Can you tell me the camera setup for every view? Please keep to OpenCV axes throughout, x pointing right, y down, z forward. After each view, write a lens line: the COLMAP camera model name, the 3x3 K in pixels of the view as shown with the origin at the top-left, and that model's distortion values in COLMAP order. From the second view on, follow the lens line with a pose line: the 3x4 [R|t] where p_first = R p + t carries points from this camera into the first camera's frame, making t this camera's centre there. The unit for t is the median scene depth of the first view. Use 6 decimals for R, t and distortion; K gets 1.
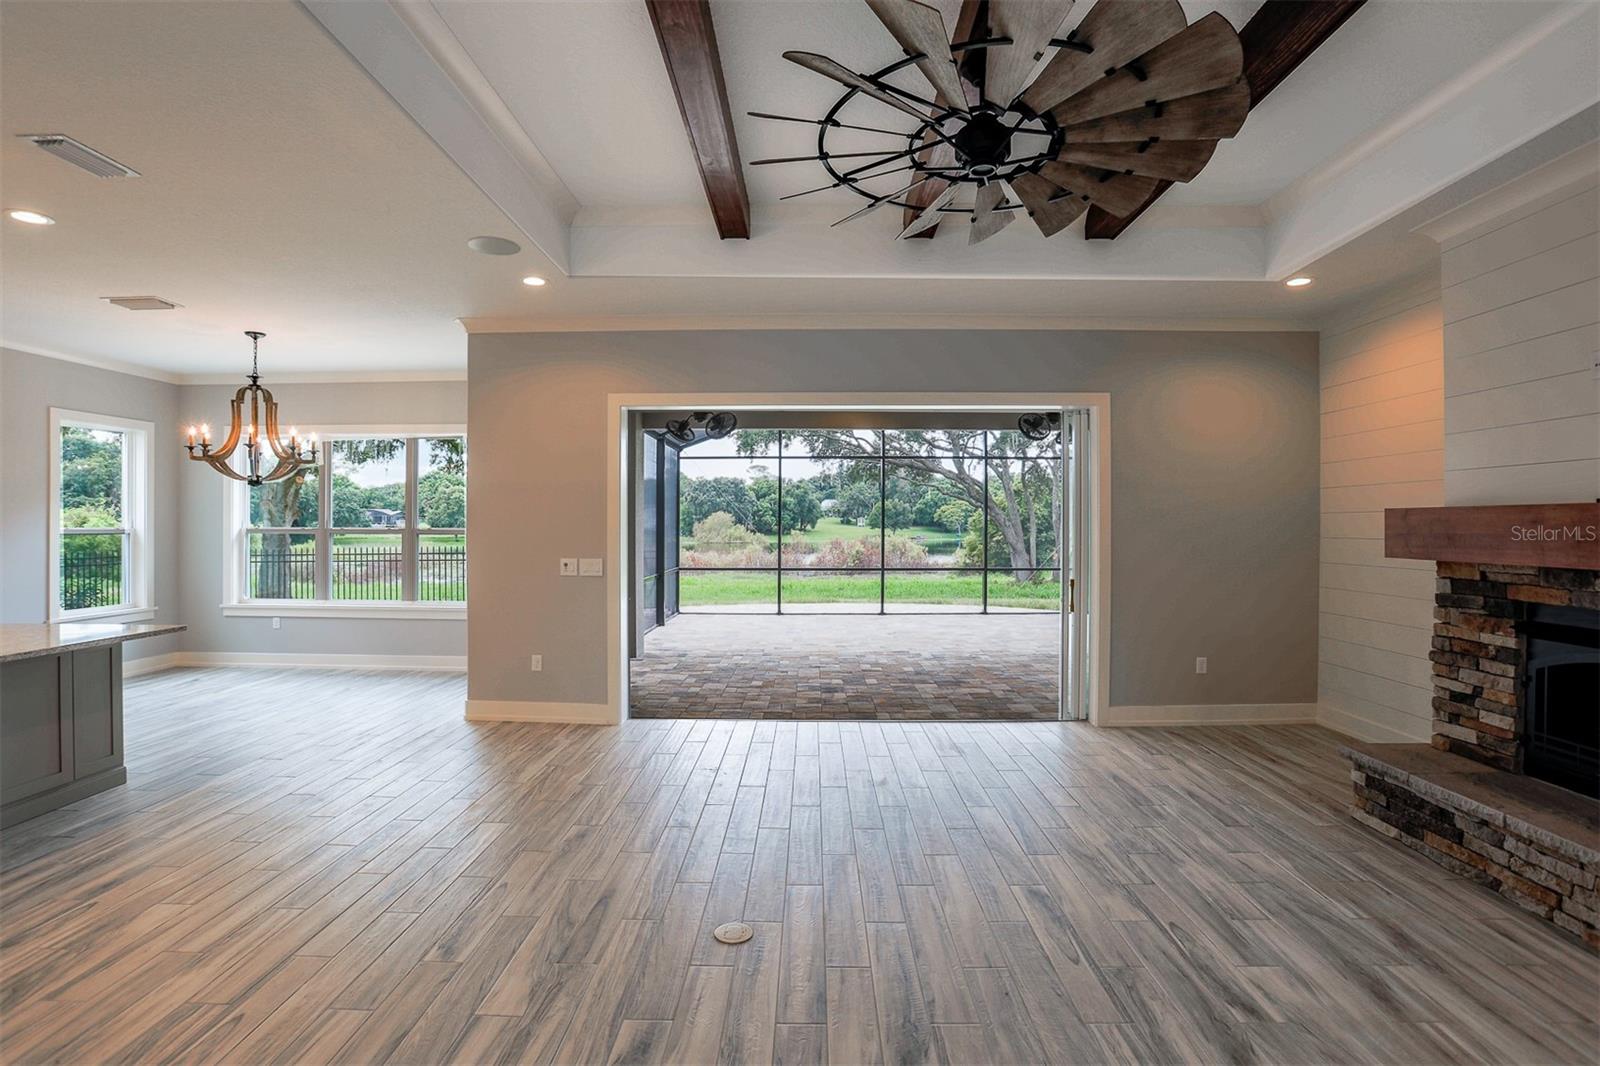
lens RADIAL K [[783.8, 0, 800.0], [0, 783.8, 533.0], [0, 0, 1]] dist [-0.032120, 0.001137]
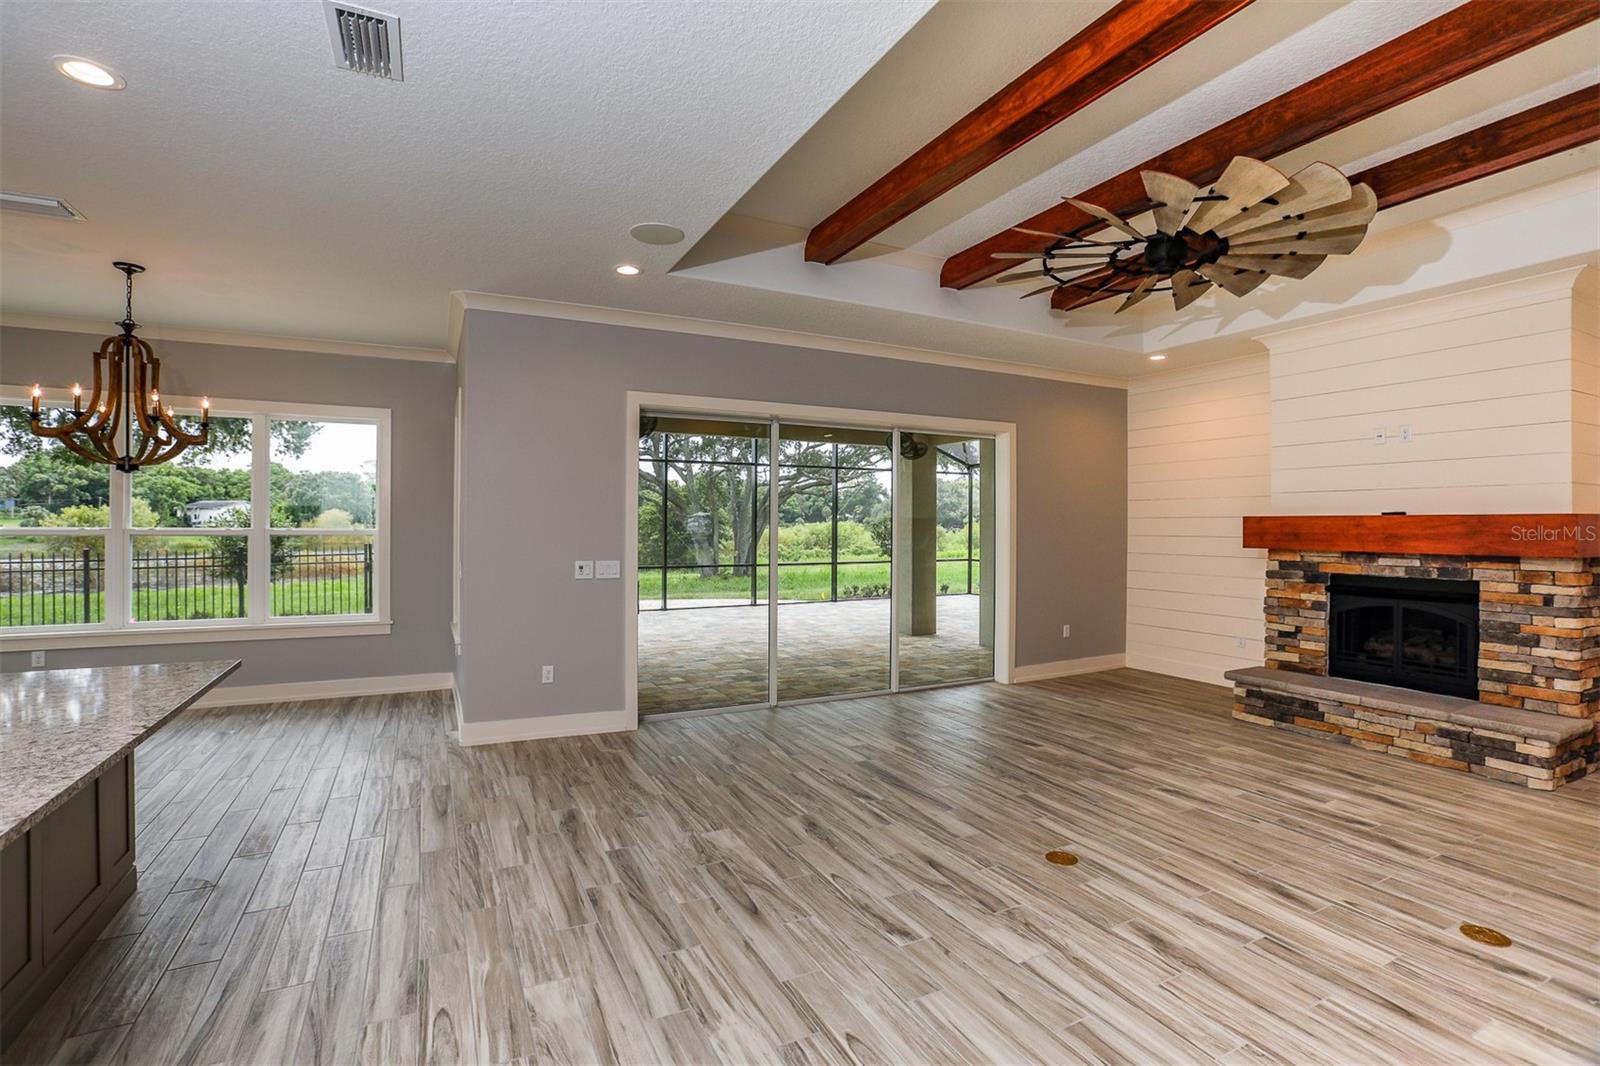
lens RADIAL K [[753.1, 0, 800.0], [0, 753.1, 533.0], [0, 0, 1]] dist [-0.069252, 0.027695]
pose [[0.880032, -0.002436, 0.474909, -0.760250], [0.002084, 0.999997, 0.001268, -0.002090], [-0.474910, -0.000126, 0.880034, 0.127246]]
